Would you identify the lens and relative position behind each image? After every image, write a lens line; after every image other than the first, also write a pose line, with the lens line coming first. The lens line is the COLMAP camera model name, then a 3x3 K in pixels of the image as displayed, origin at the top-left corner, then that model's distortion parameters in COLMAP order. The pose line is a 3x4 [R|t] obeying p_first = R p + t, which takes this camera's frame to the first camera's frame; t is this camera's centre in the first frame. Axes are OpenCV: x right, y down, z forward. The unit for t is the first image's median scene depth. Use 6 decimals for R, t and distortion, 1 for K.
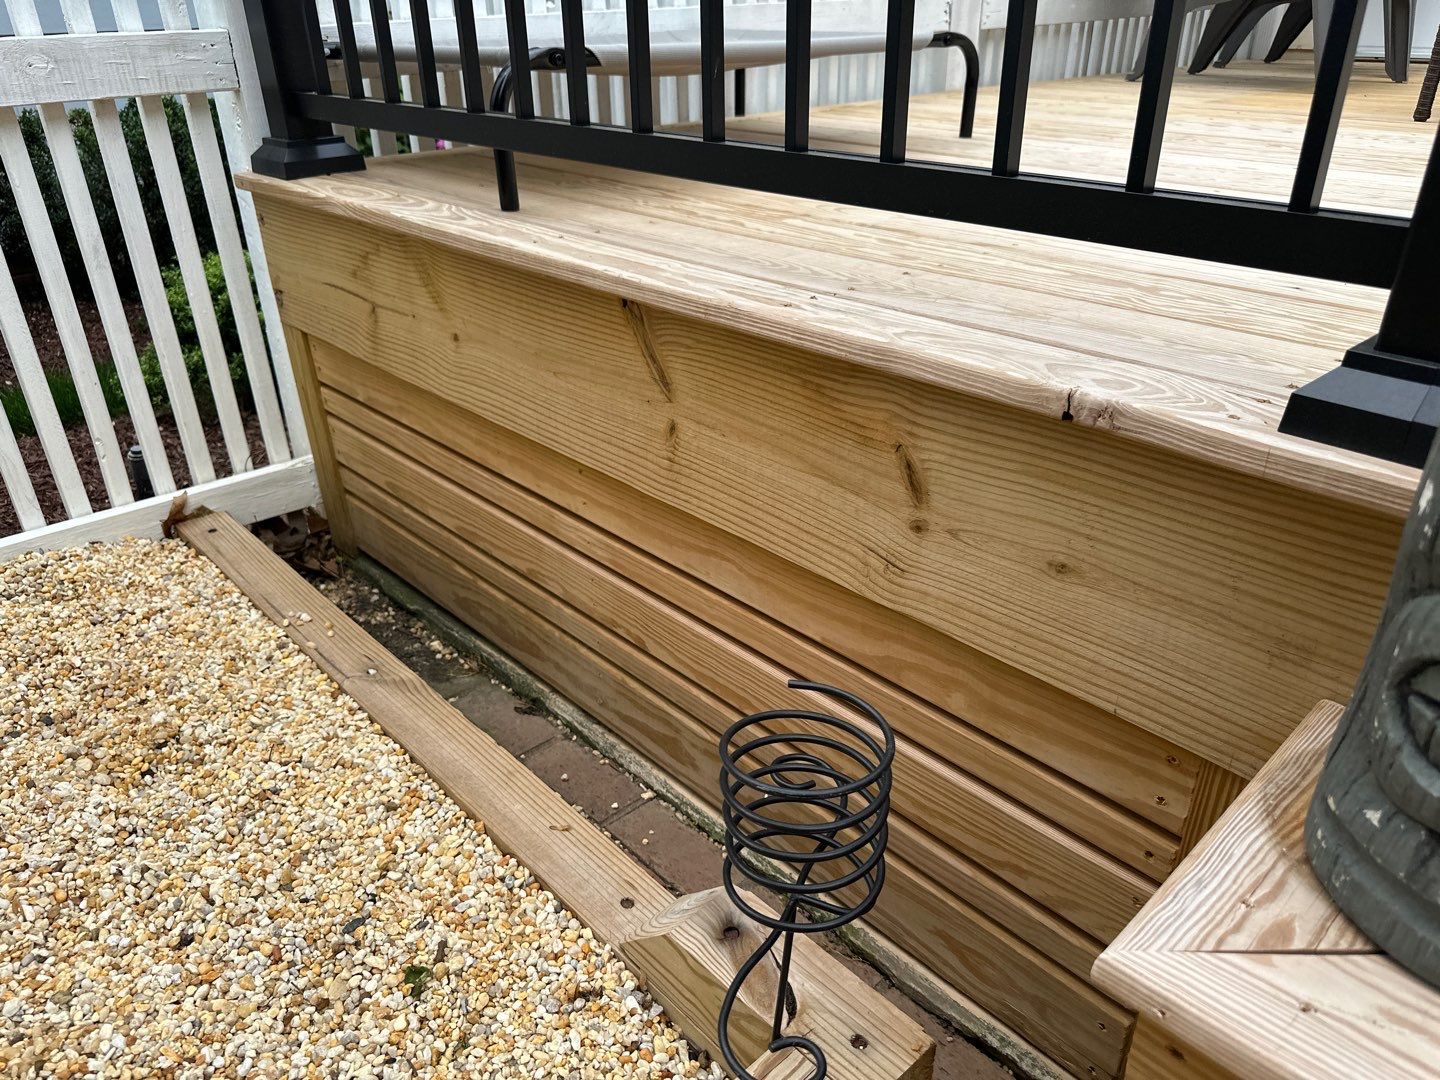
lens RADIAL K [[1025.0, 0, 705.7], [0, 1025.0, 539.5], [0, 0, 1]] dist [0.039612, -0.055499]
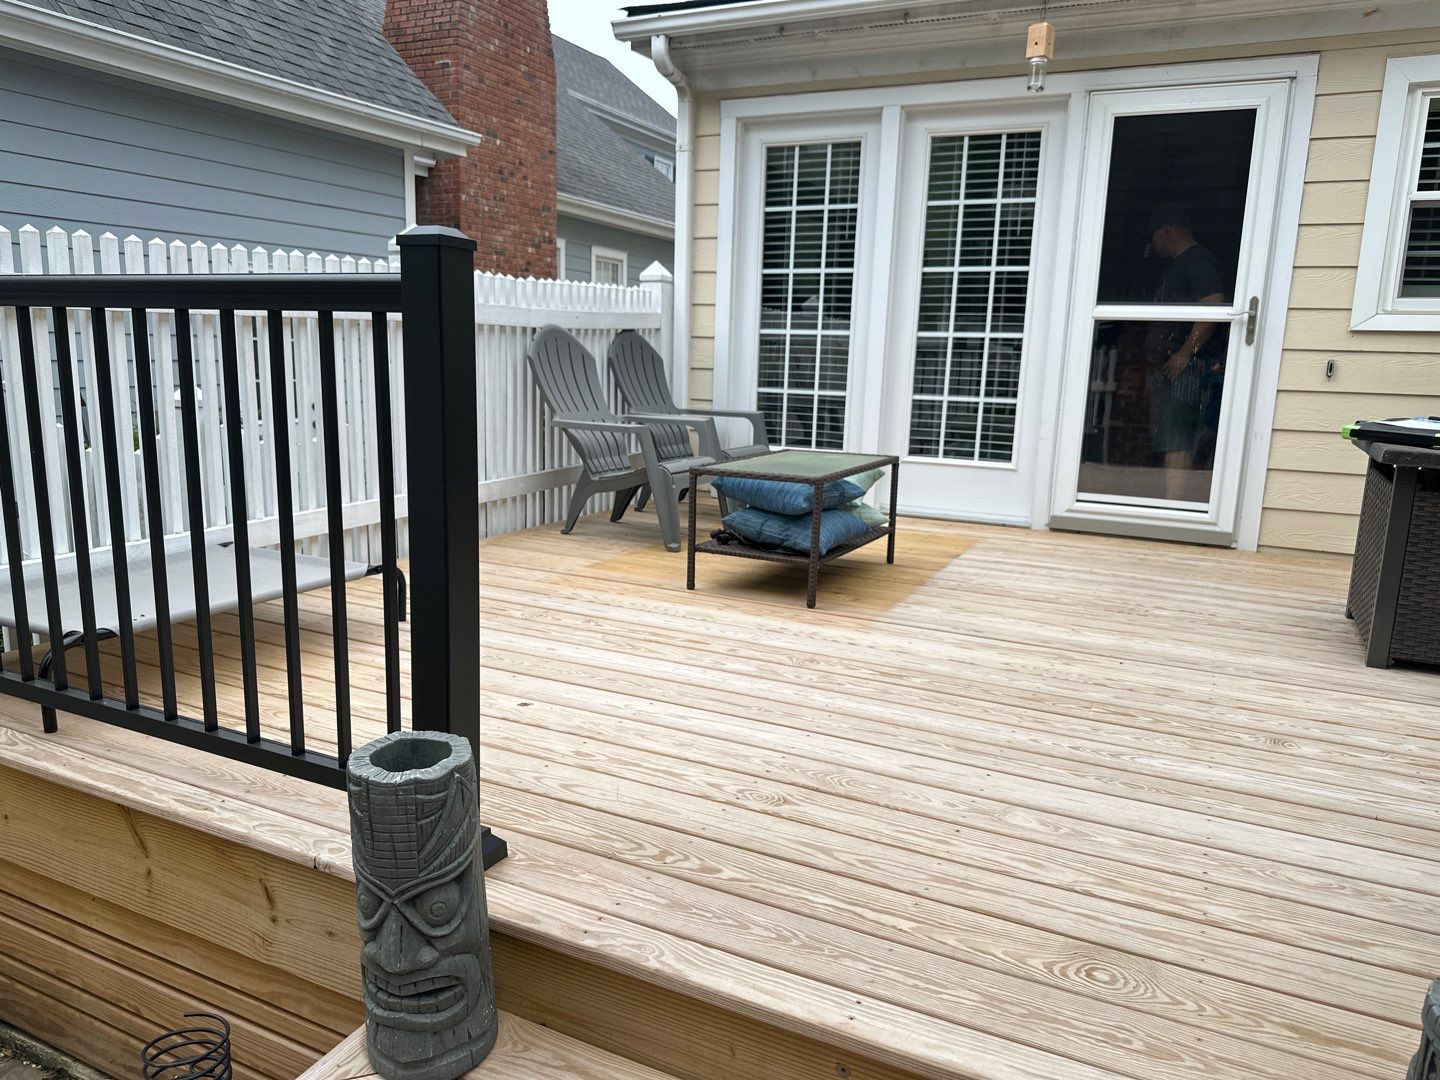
lens RADIAL K [[1025.0, 0, 709.7], [0, 1025.0, 537.0], [0, 0, 1]] dist [0.039612, -0.055499]
pose [[0.931184, -0.020212, 0.363988, 0.225959], [0.127141, 0.953776, -0.272299, -0.054168], [-0.341659, 0.299839, 0.890711, -1.048322]]
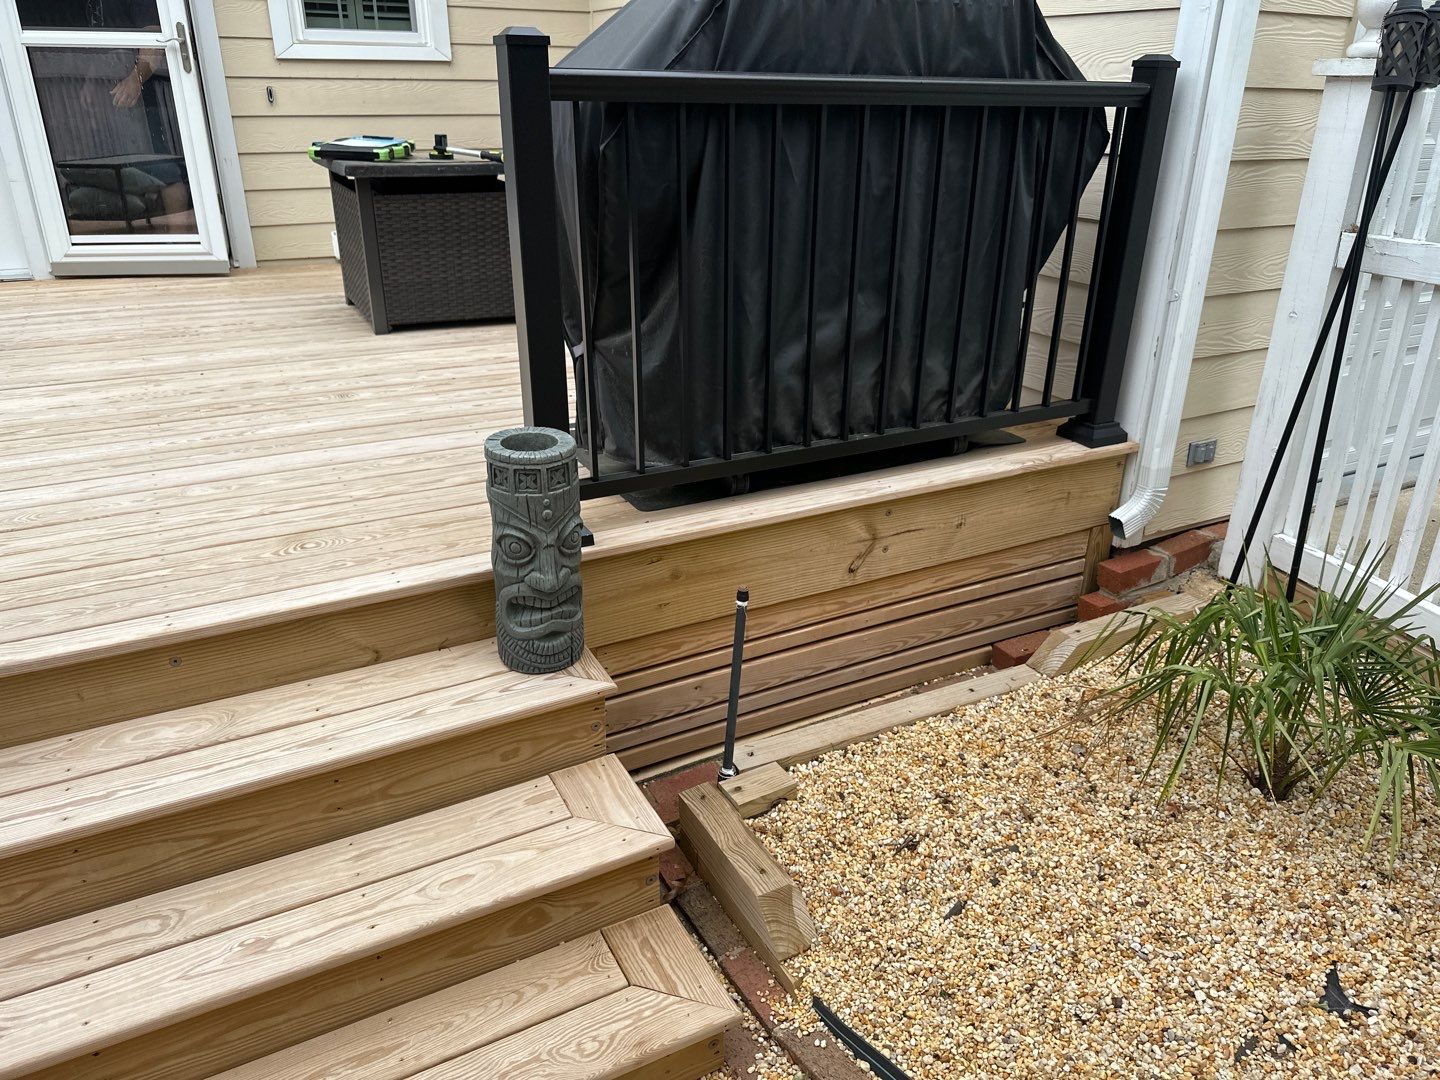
lens RADIAL K [[1025.0, 0, 728.8], [0, 1025.0, 529.3], [0, 0, 1]] dist [0.039612, -0.055499]
pose [[0.243354, -0.364502, 0.898842, -0.424342], [0.437019, 0.868512, 0.233884, 0.042905], [-0.865906, 0.335894, 0.370650, -1.333025]]
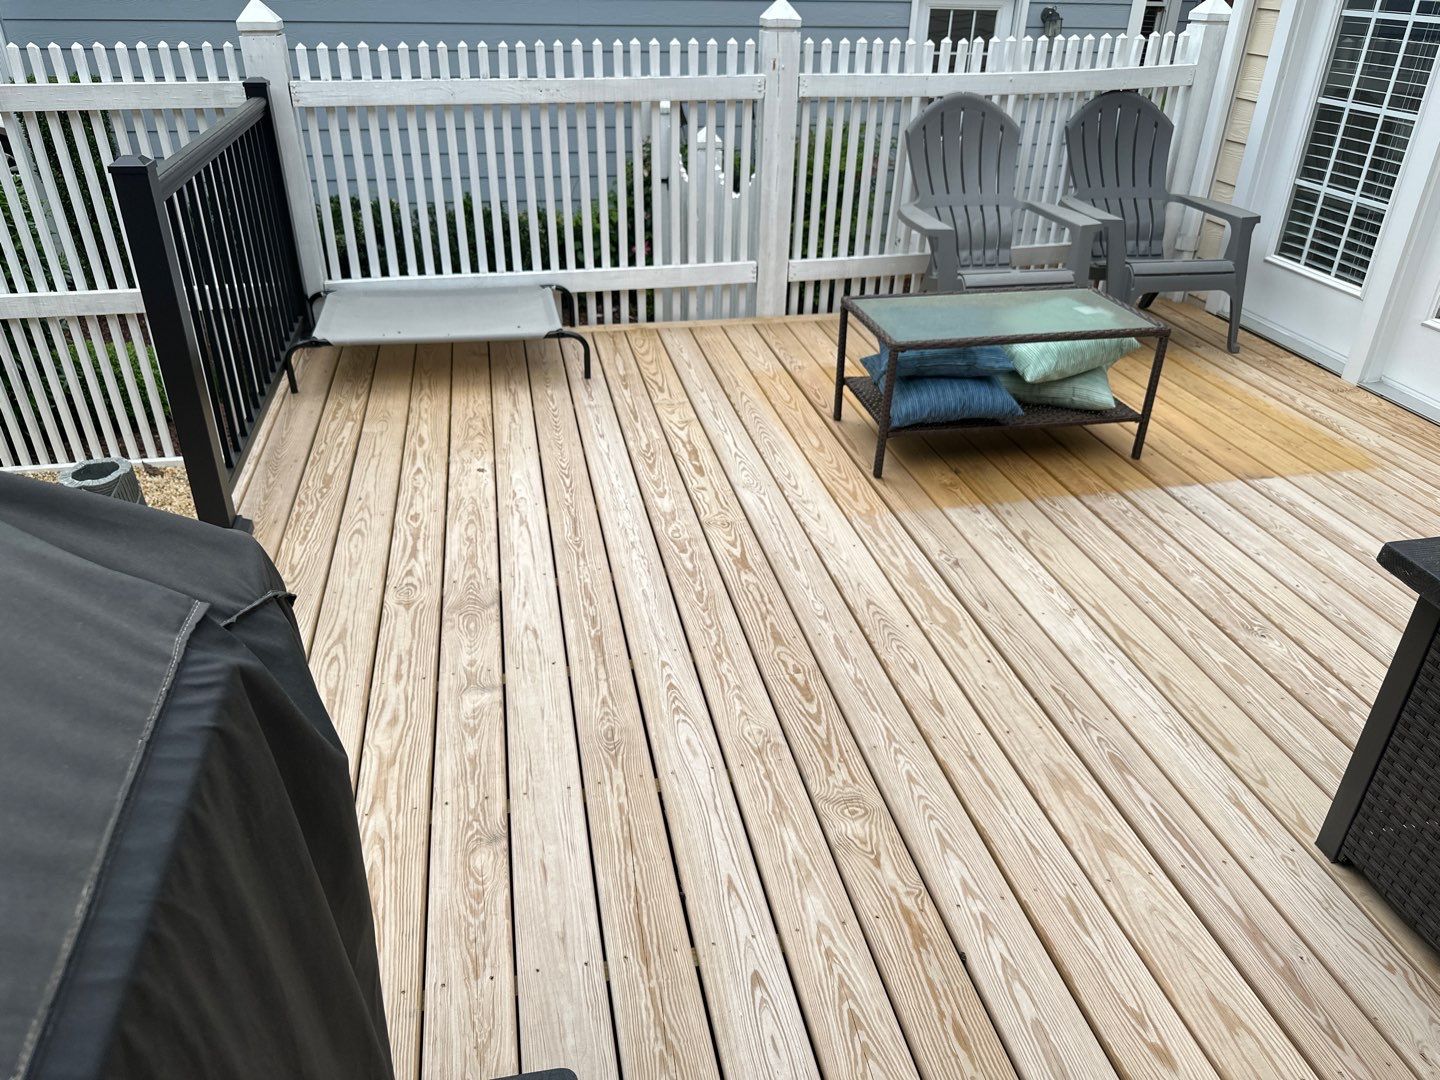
lens RADIAL K [[1025.0, 0, 711.2], [0, 1025.0, 539.8], [0, 0, 1]] dist [0.039612, -0.055499]
pose [[0.860988, 0.277776, -0.426076, 2.499055], [-0.268789, 0.959660, 0.082490, -0.590681], [0.431801, 0.043502, 0.900919, -1.126785]]
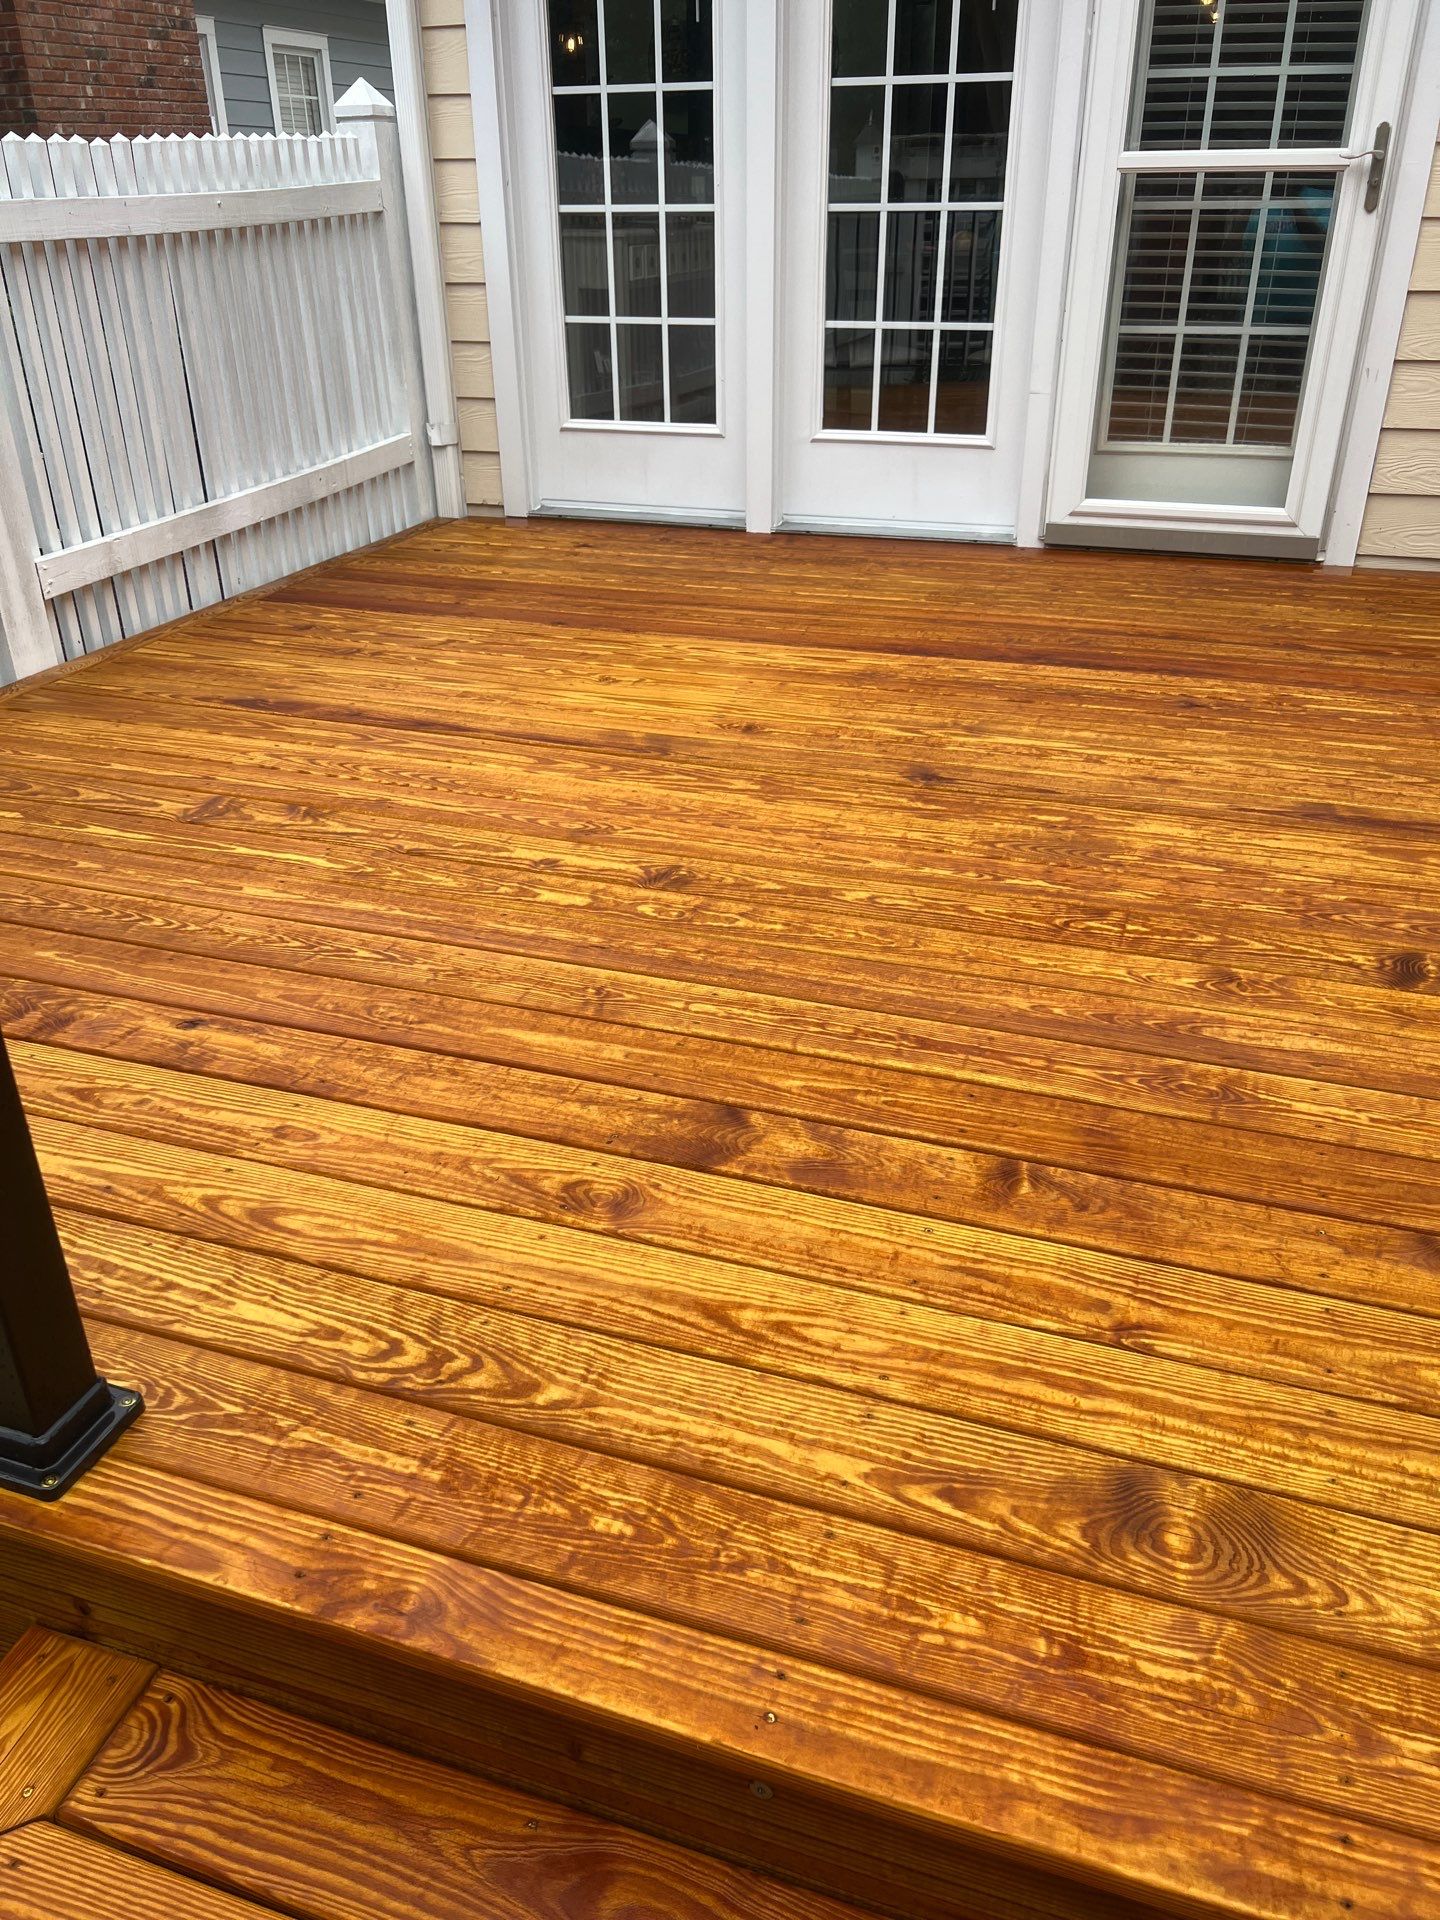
lens RADIAL K [[1451.3, 0, 710.2], [0, 1451.3, 983.3], [0, 0, 1]] dist [0.052833, -0.060957]
pose [[0.878828, -0.219413, 0.423697, 0.459231], [0.217704, 0.974568, 0.053126, -0.368869], [-0.424578, 0.045552, 0.904245, -0.768185]]
